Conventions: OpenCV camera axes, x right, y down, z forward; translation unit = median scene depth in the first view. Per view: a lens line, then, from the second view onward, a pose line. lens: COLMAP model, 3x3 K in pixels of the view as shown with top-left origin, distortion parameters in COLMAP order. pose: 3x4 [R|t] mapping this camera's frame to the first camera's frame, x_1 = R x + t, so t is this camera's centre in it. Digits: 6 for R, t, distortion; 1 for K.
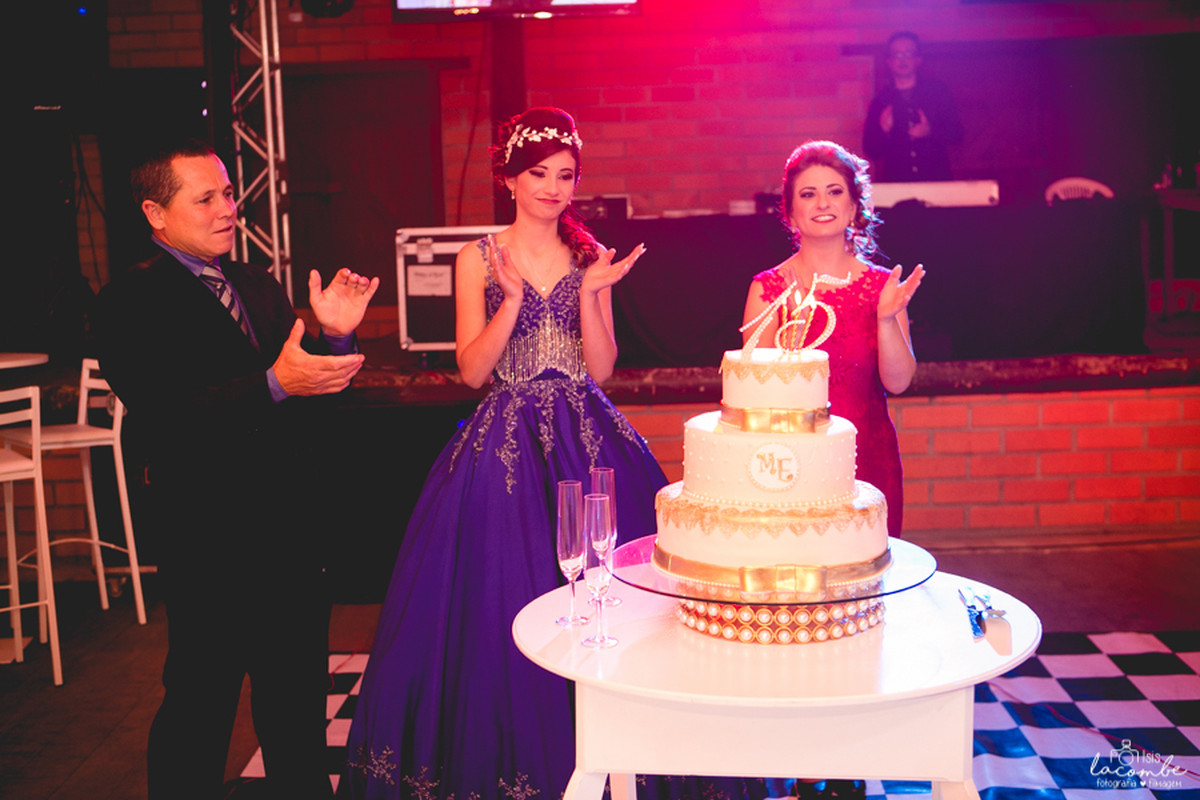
lens RADIAL K [[1540.9, 0, 600.0], [0, 1540.9, 400.0], [0, 0, 1]] dist [-0.013639, -0.038626]
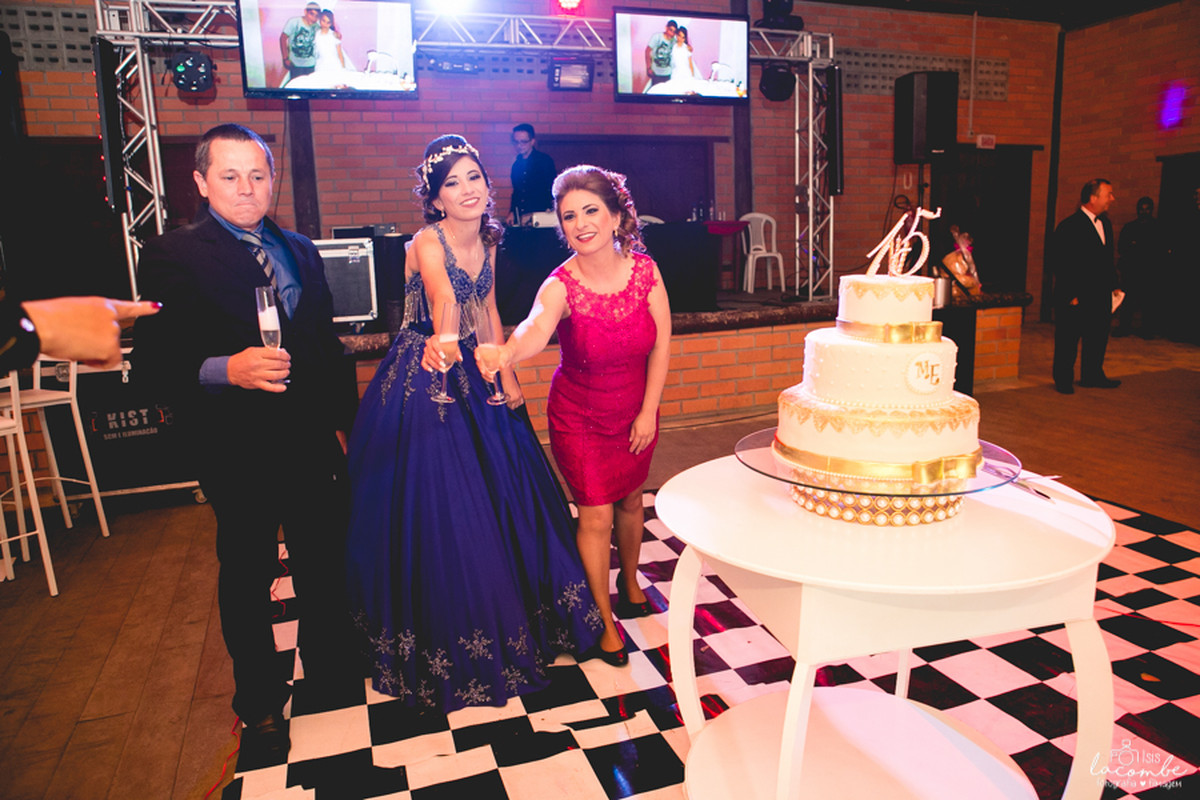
lens RADIAL K [[839.7, 0, 600.0], [0, 839.7, 400.0], [0, 0, 1]] dist [-0.040847, 0.003276]
pose [[0.941108, -0.067634, 0.331271, -0.144754], [0.049497, 0.996792, 0.062894, 0.005752], [-0.334462, -0.042794, 0.941437, 0.223234]]
